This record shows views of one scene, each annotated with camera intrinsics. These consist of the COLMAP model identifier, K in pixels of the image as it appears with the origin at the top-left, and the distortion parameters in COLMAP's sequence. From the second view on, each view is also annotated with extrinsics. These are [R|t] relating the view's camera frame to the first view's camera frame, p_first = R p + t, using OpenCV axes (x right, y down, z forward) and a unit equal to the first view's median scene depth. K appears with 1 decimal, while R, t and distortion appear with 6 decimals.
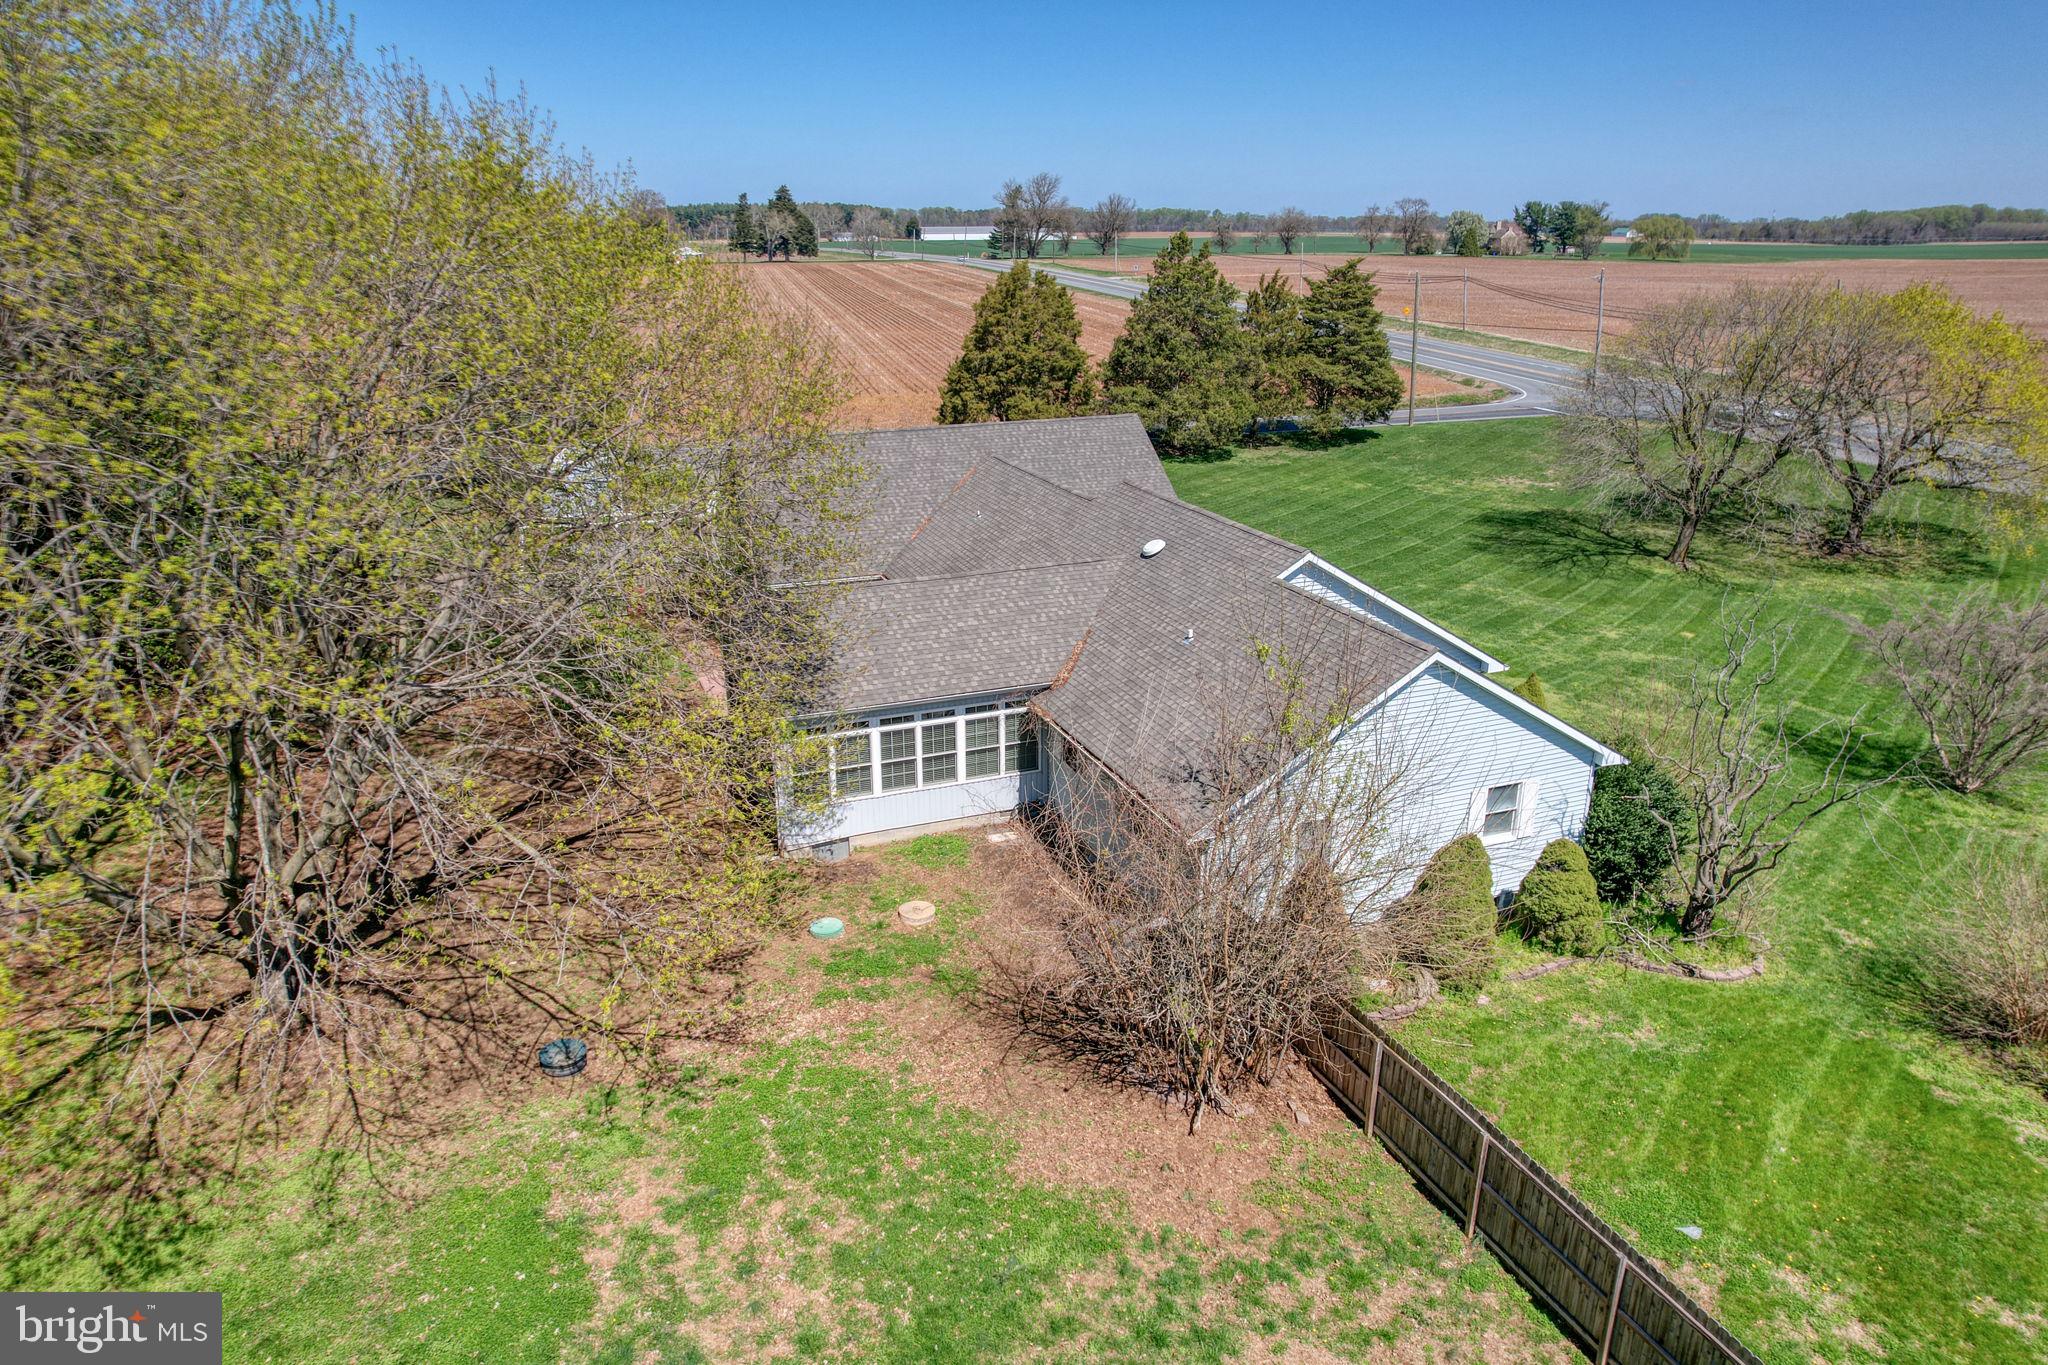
lens RADIAL K [[1323.7, 0, 1024.0], [0, 1323.7, 682.5], [0, 0, 1]] dist [-0.063120, 0.045114]
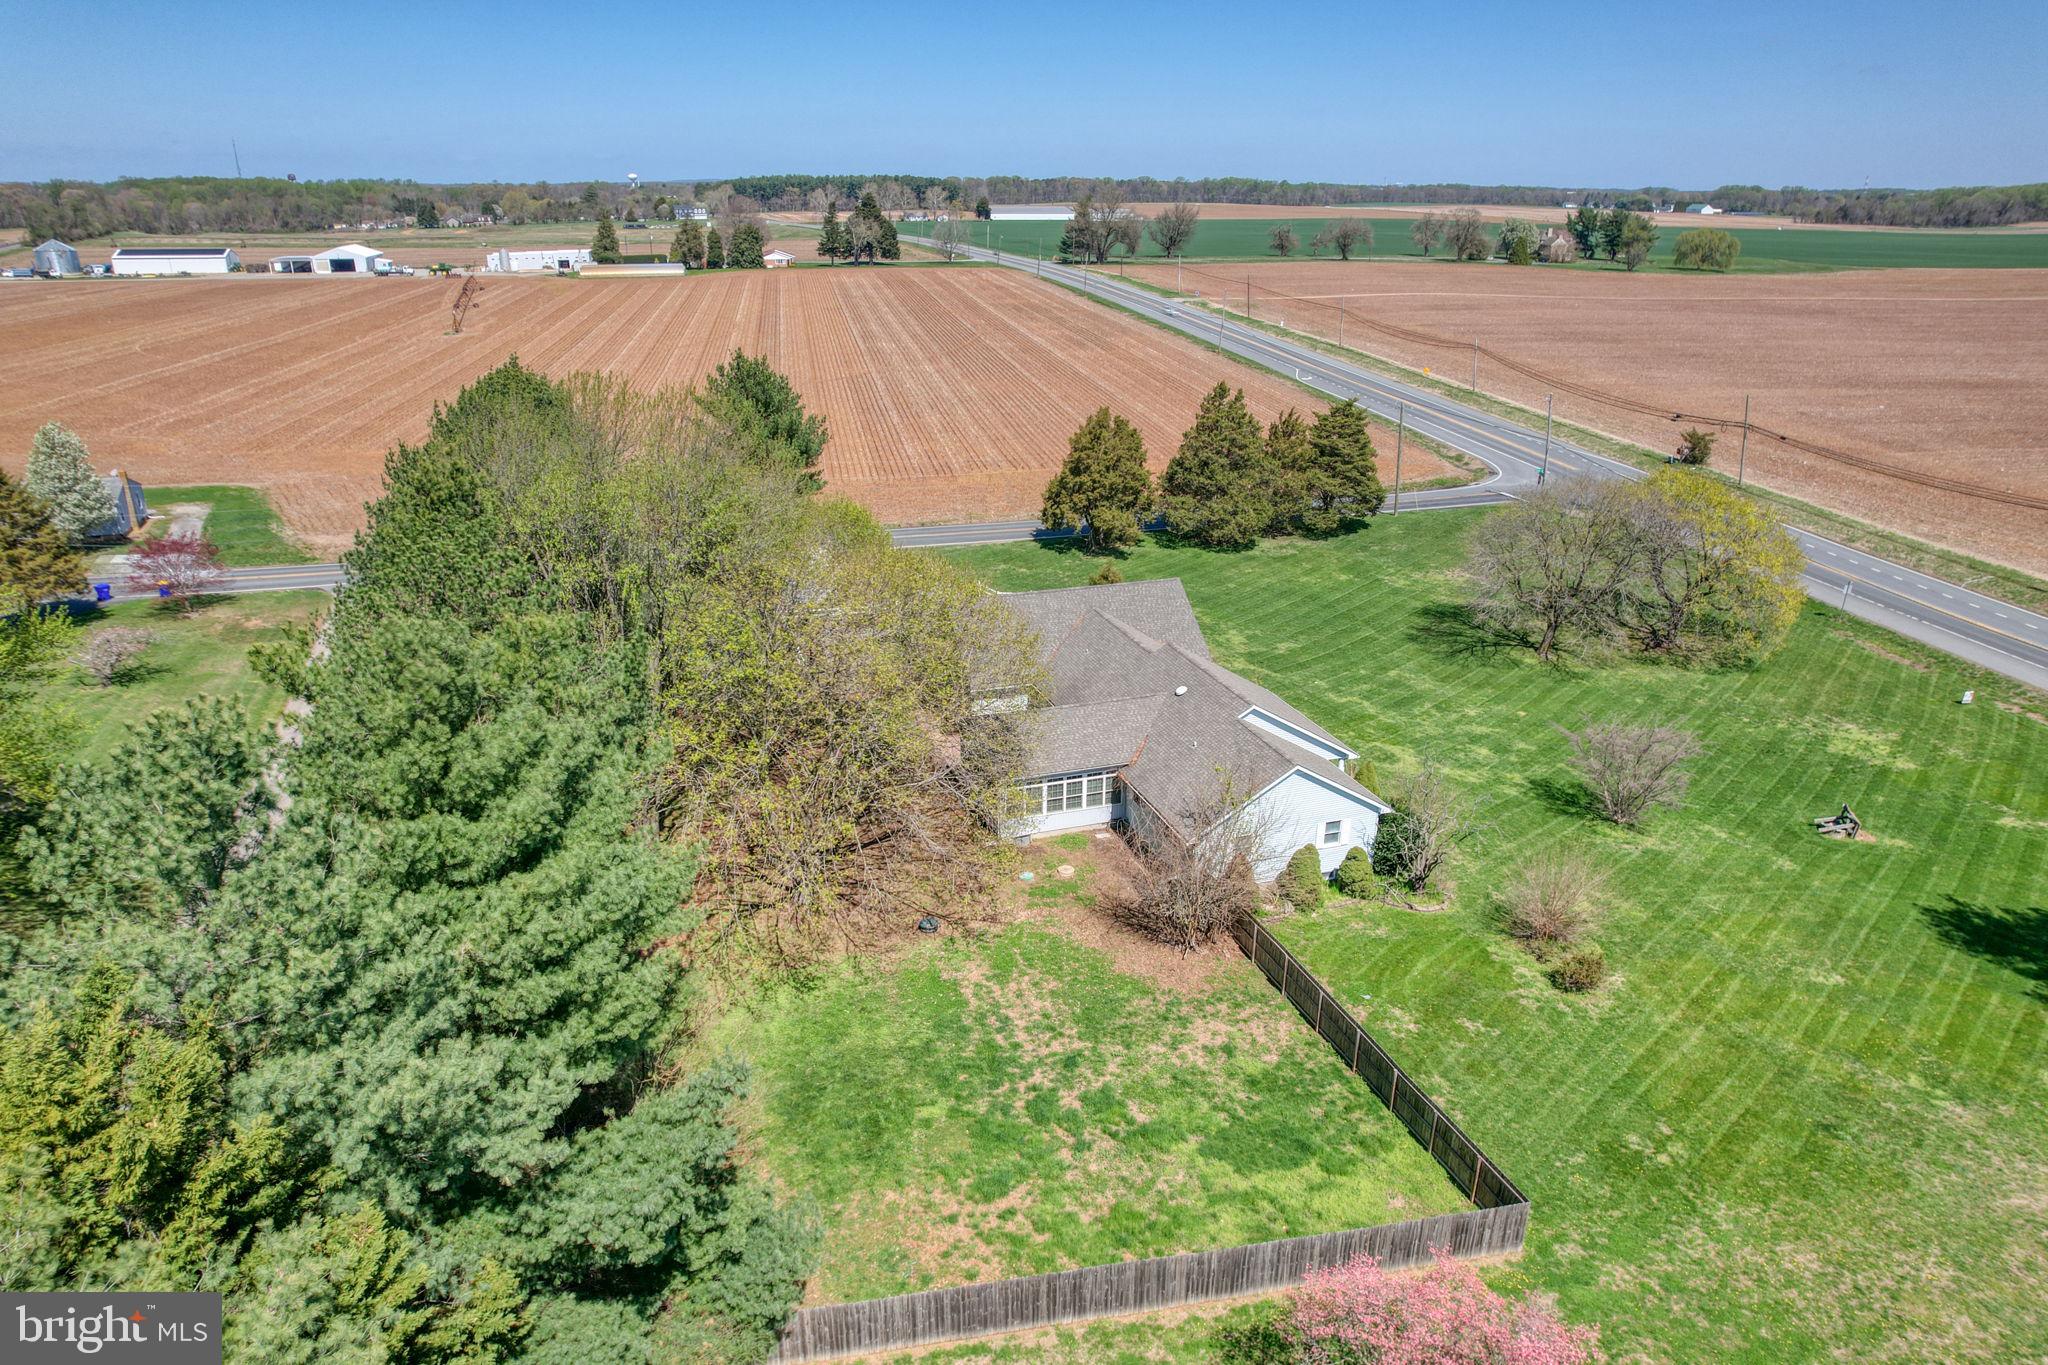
lens RADIAL K [[1323.7, 0, 1024.0], [0, 1323.7, 682.5], [0, 0, 1]] dist [-0.063120, 0.045114]
pose [[0.998882, 0.023385, -0.041089, -0.061160], [-0.022290, 0.999390, 0.026899, -0.177254], [0.041693, -0.025953, 0.998793, -1.075613]]
